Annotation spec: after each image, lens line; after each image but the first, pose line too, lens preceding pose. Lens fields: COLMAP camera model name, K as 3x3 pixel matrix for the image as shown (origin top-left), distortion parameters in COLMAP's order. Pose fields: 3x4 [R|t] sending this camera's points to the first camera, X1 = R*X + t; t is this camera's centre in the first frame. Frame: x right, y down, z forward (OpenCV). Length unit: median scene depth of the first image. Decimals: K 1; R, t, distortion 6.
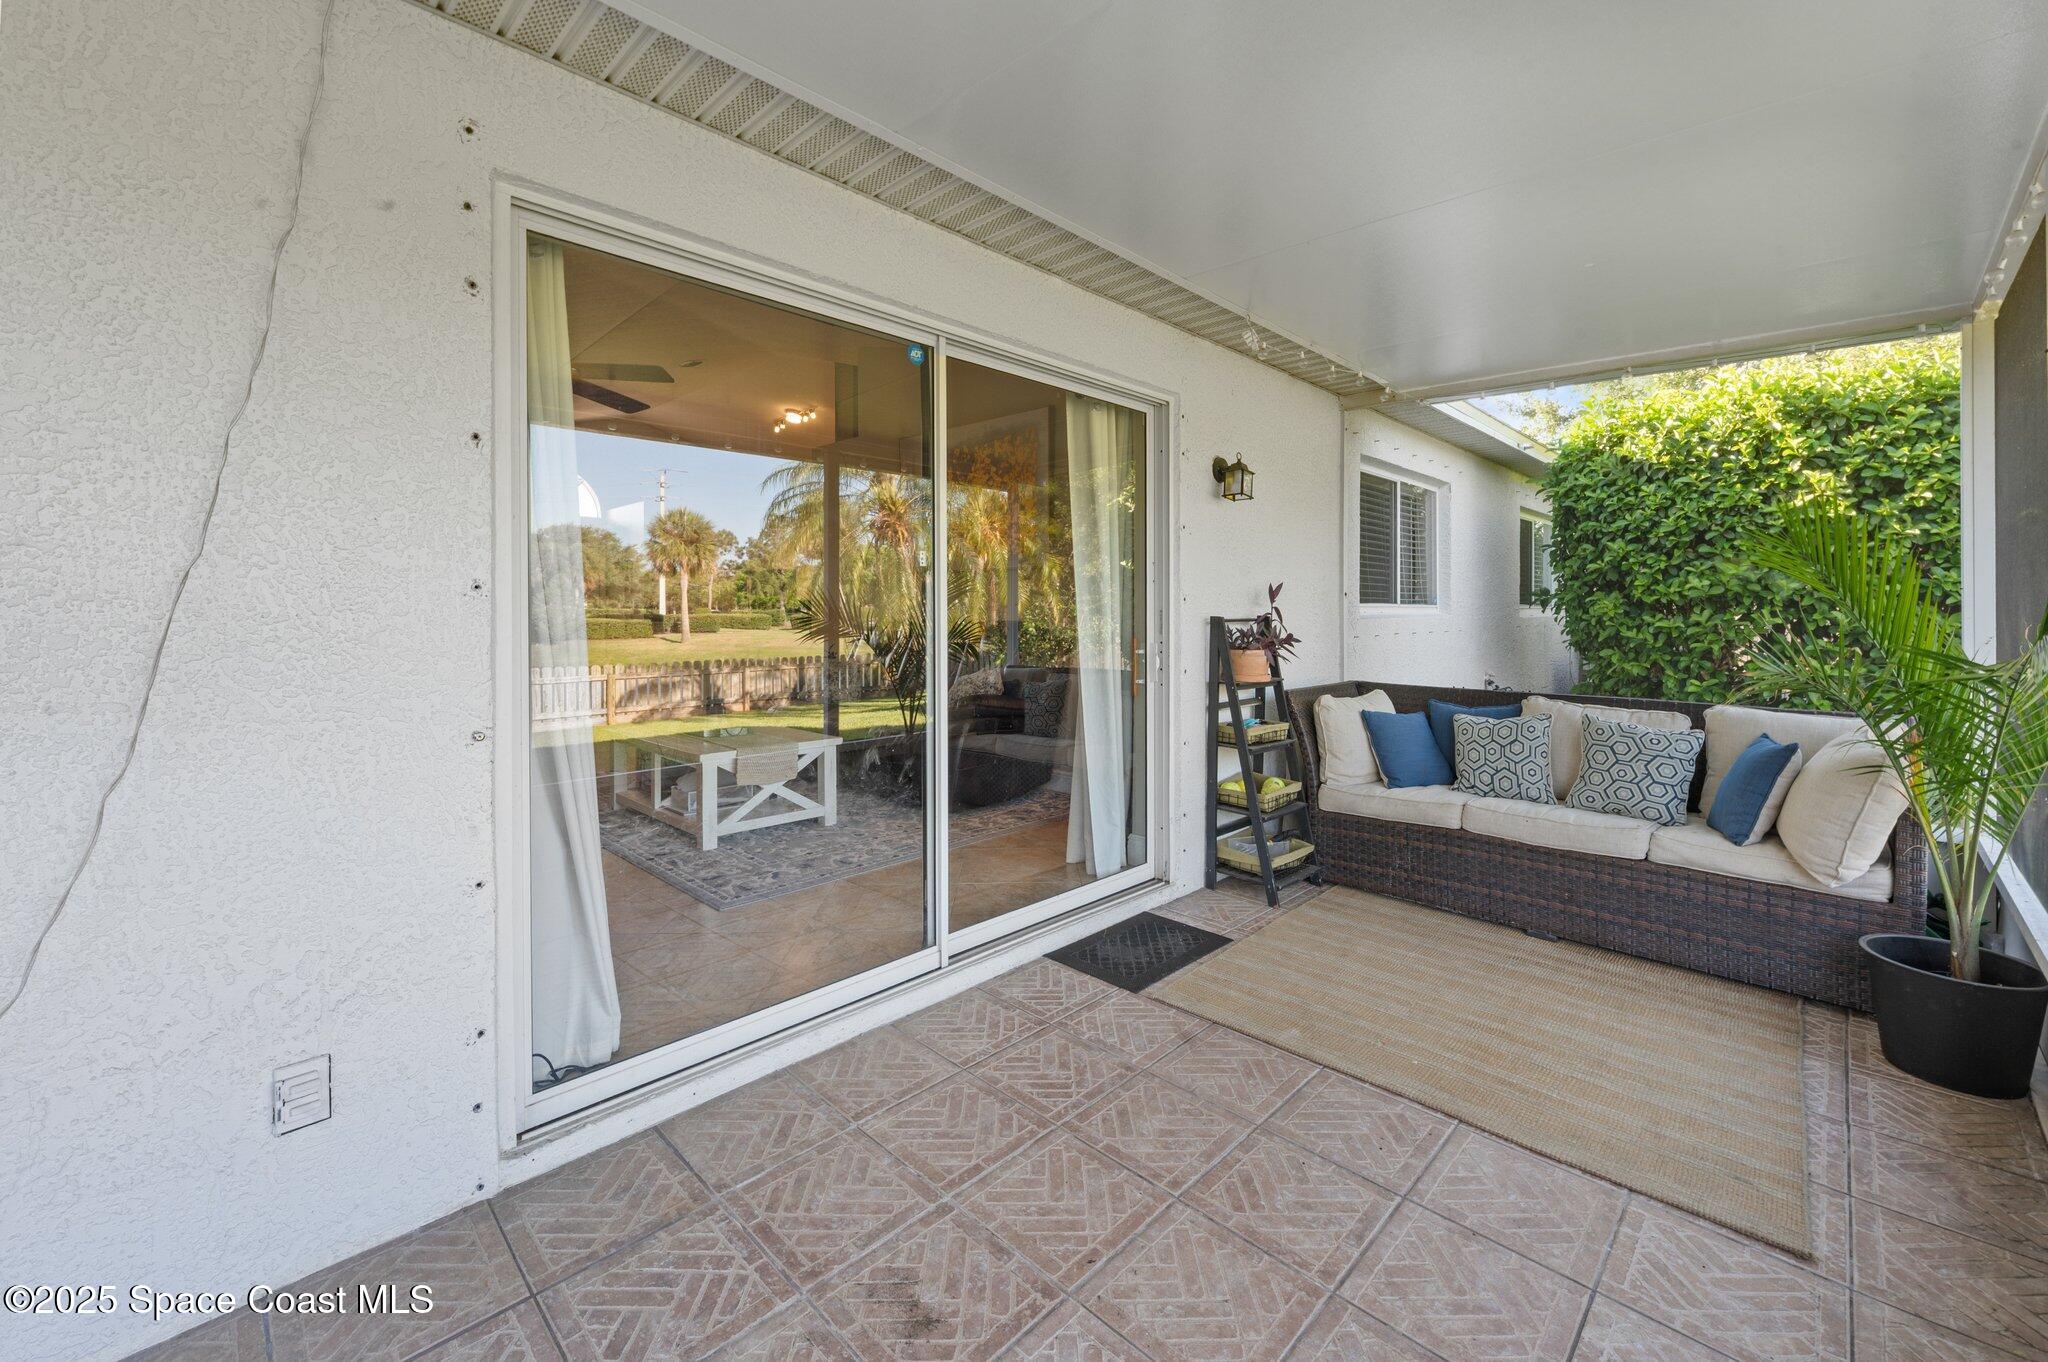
lens RADIAL K [[837.6, 0, 1027.9], [0, 837.6, 616.4], [0, 0, 1]] dist [0.000807, 0.000354]
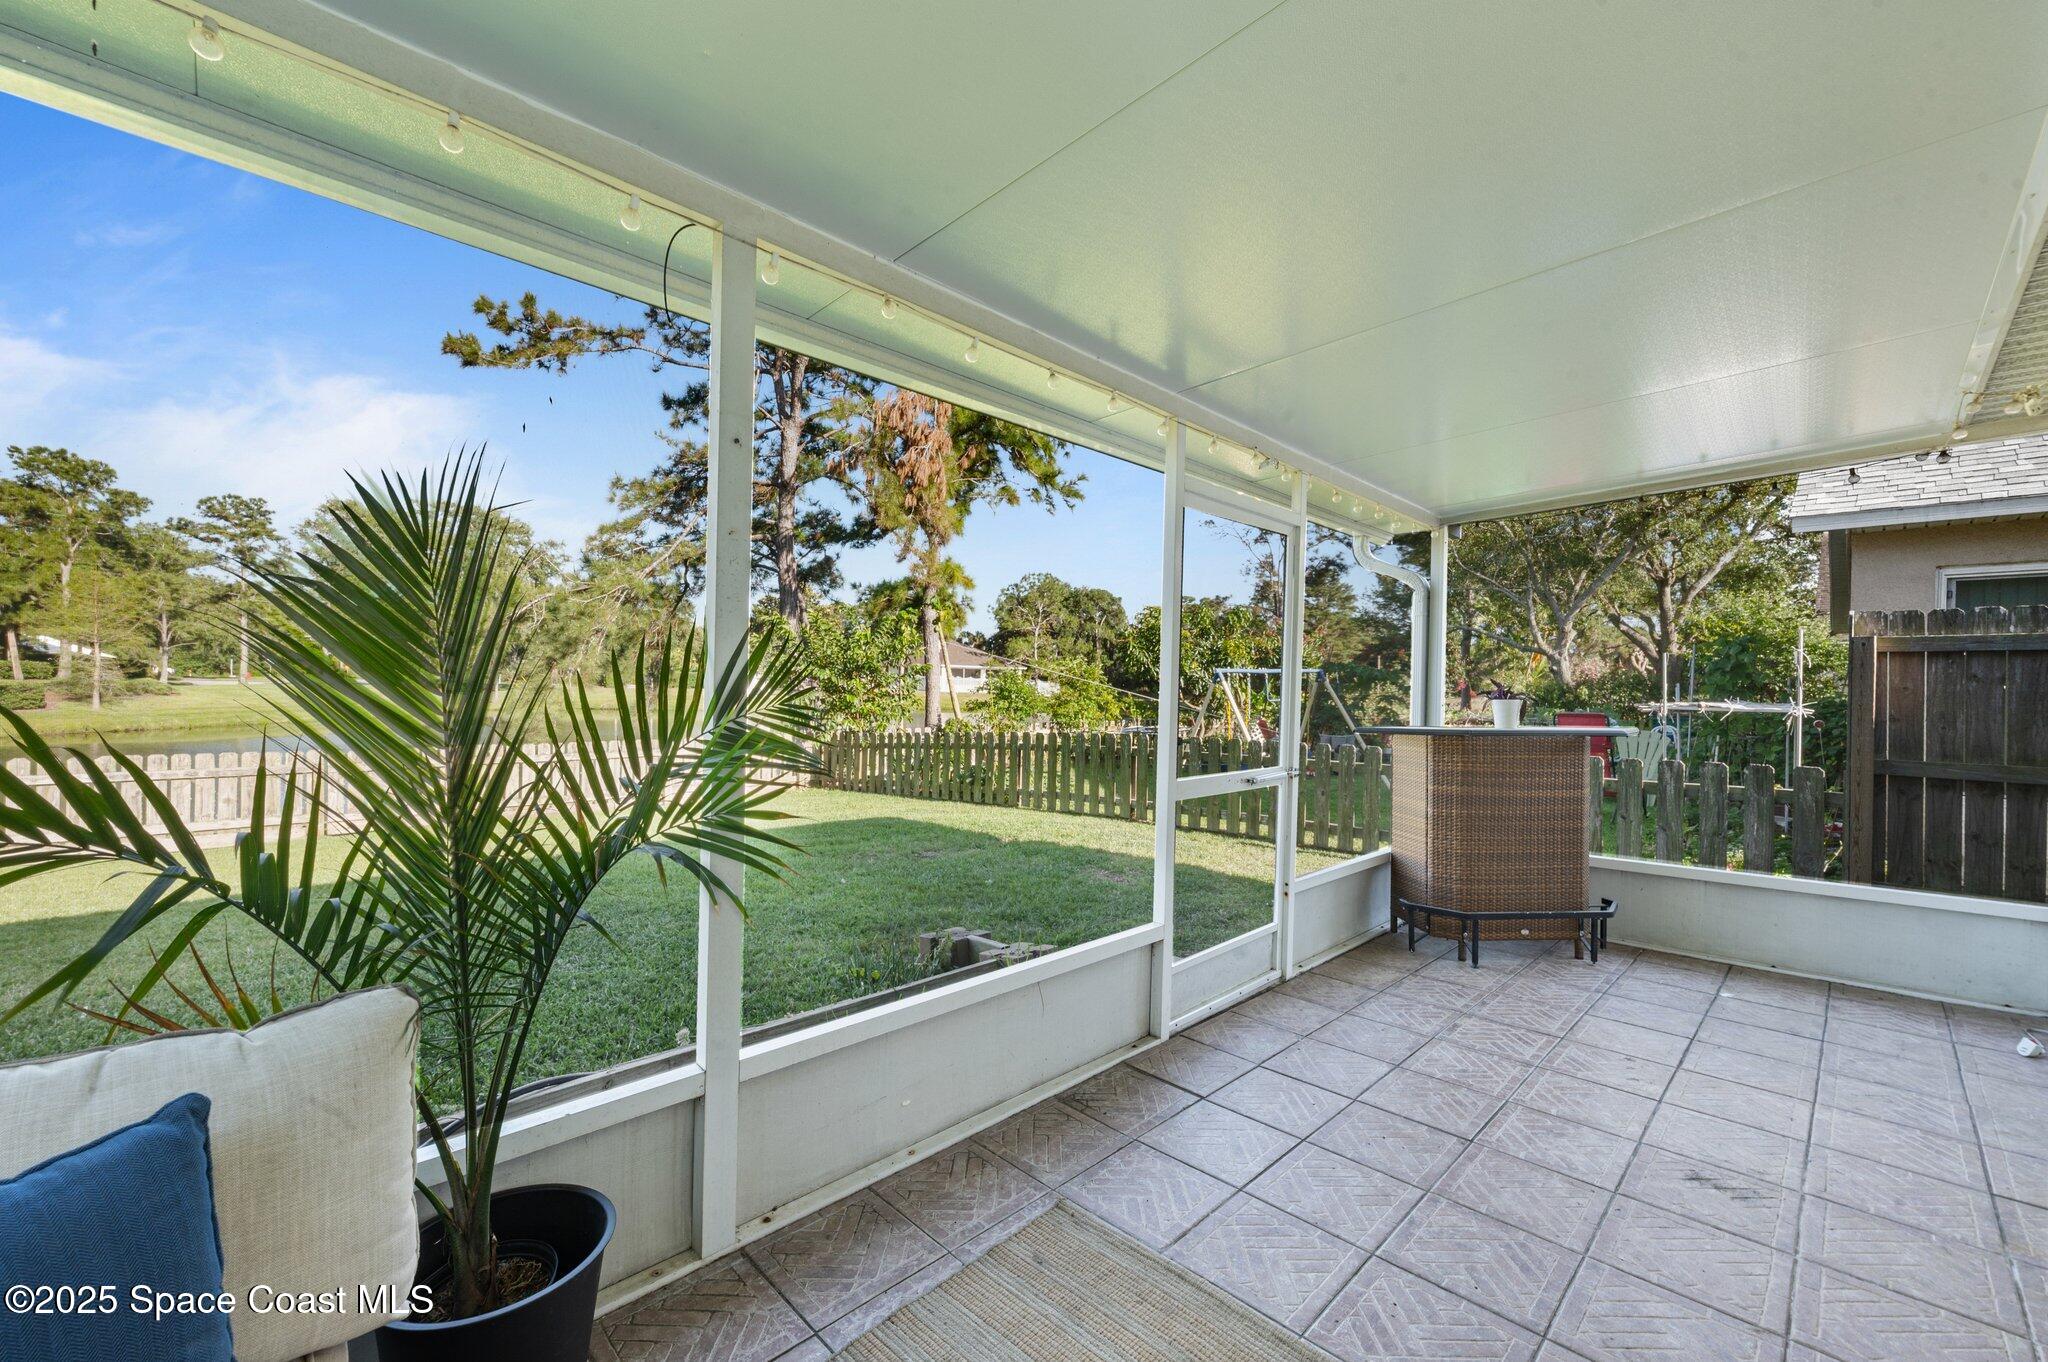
lens RADIAL K [[814.9, 0, 1030.7], [0, 814.9, 681.3], [0, 0, 1]] dist [0.001712, 0.000119]
pose [[-0.999771, -0.012444, 0.017386, 0.494024], [-0.012471, 0.999921, -0.001461, -0.019320], [-0.017367, -0.001678, -0.999848, 1.156247]]
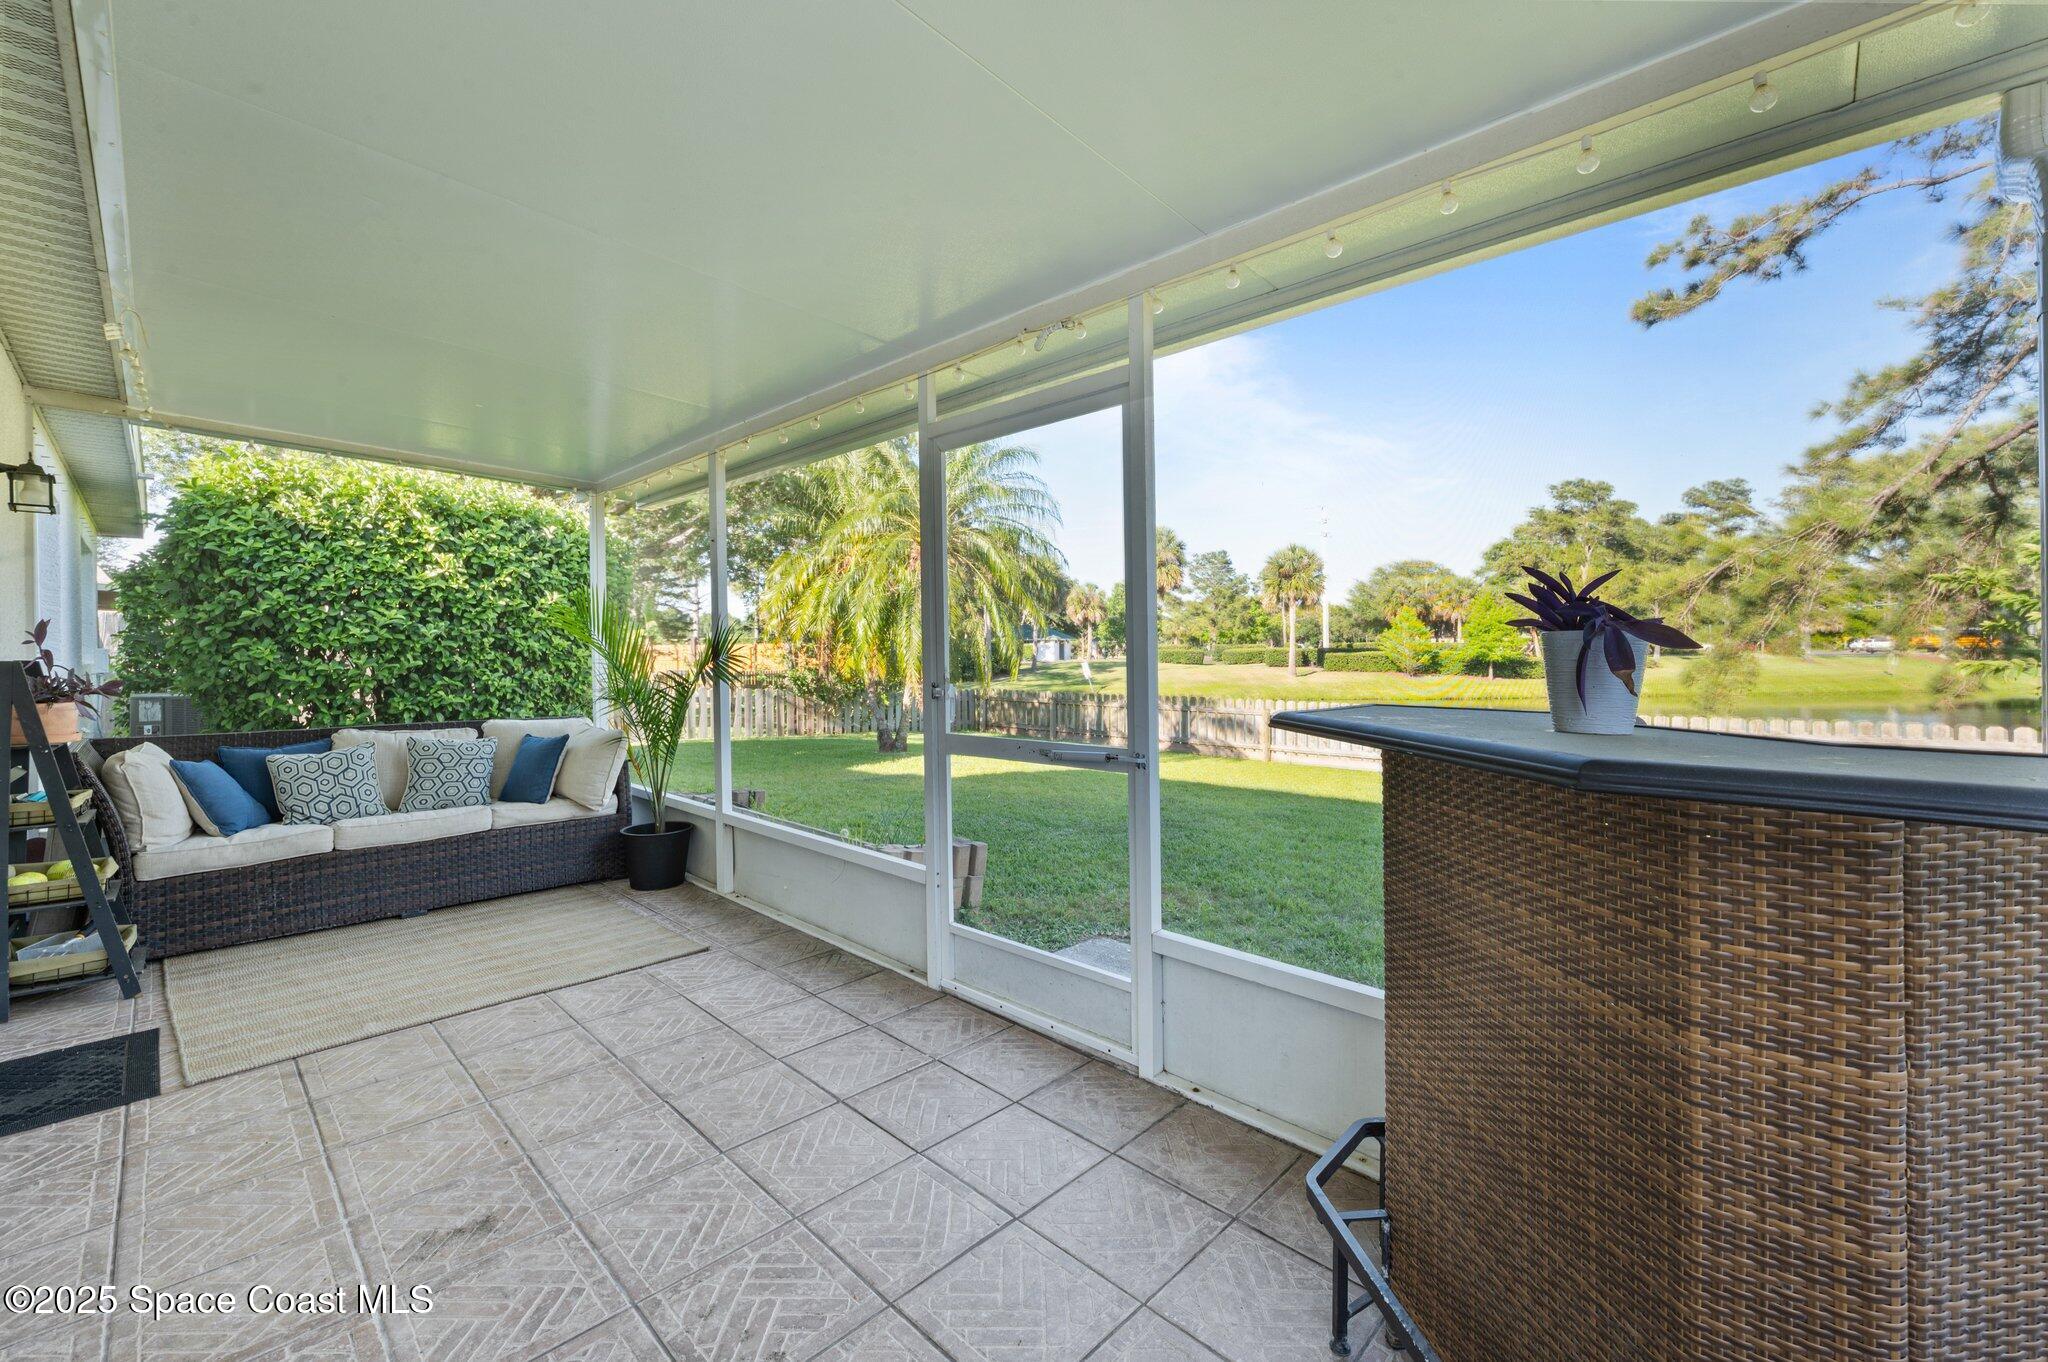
lens RADIAL K [[819.5, 0, 1035.2], [0, 819.5, 677.6], [0, 0, 1]] dist [0.000109, 0.000264]
pose [[-0.016901, -0.026548, 0.999505, -0.614017], [0.010499, 0.999588, 0.026728, 0.005303], [-0.999802, 0.010945, -0.016615, 0.090359]]
